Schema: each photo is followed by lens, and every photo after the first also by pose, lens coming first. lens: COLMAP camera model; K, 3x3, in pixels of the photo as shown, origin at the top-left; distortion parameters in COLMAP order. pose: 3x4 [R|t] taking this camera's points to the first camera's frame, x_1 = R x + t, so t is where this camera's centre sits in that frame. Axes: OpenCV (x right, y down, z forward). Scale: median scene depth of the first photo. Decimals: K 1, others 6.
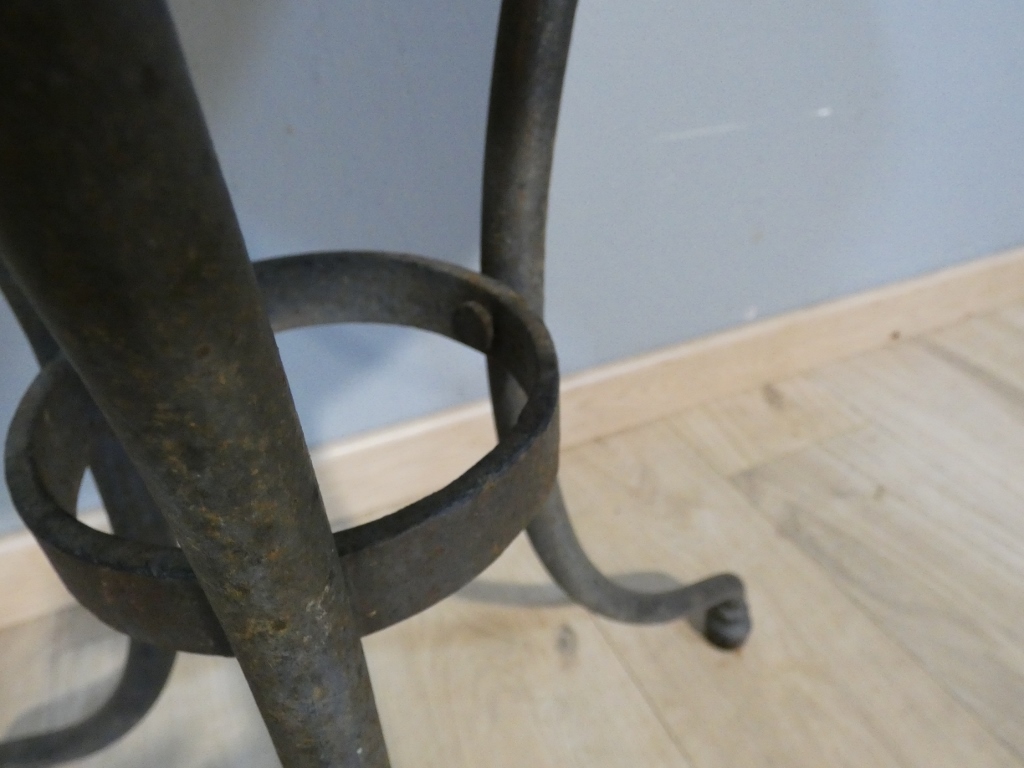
lens RADIAL K [[762.2, 0, 512.0], [0, 762.2, 384.0], [0, 0, 1]] dist [-0.042990, -0.003171]
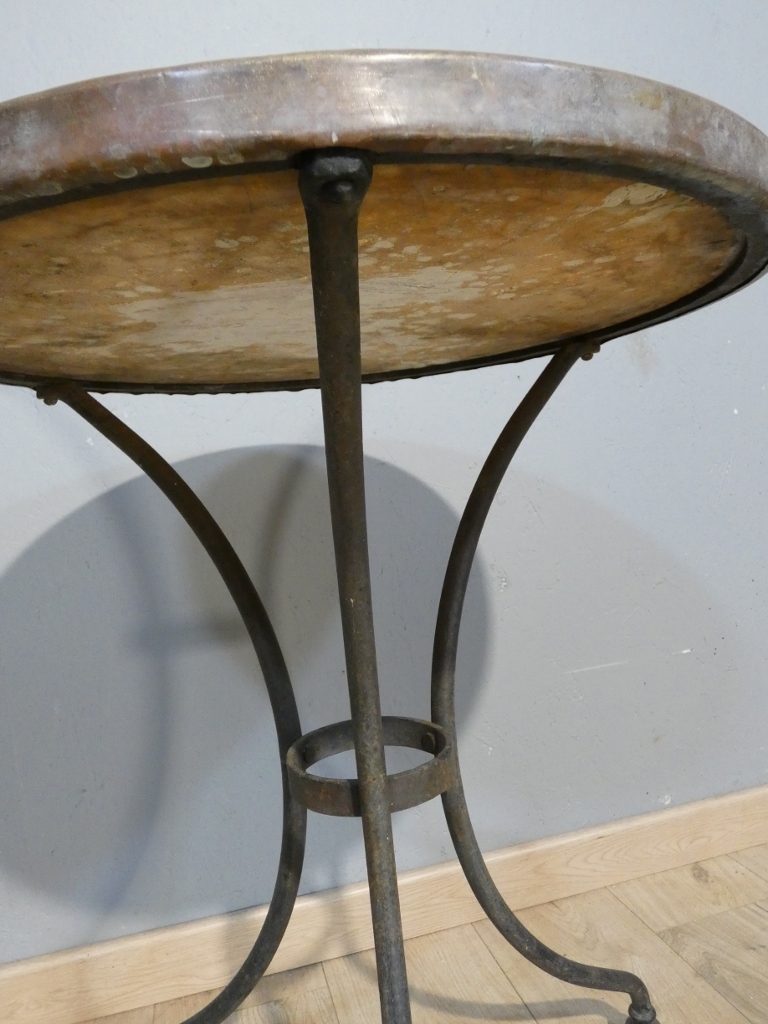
lens RADIAL K [[762.2, 0, 384.0], [0, 762.2, 512.0], [0, 0, 1]] dist [-0.042990, -0.003171]
pose [[0.985942, -0.046342, -0.160533, 0.072704], [-0.040103, 0.867053, -0.496600, 0.154594], [0.162204, 0.496057, 0.853005, -0.477234]]
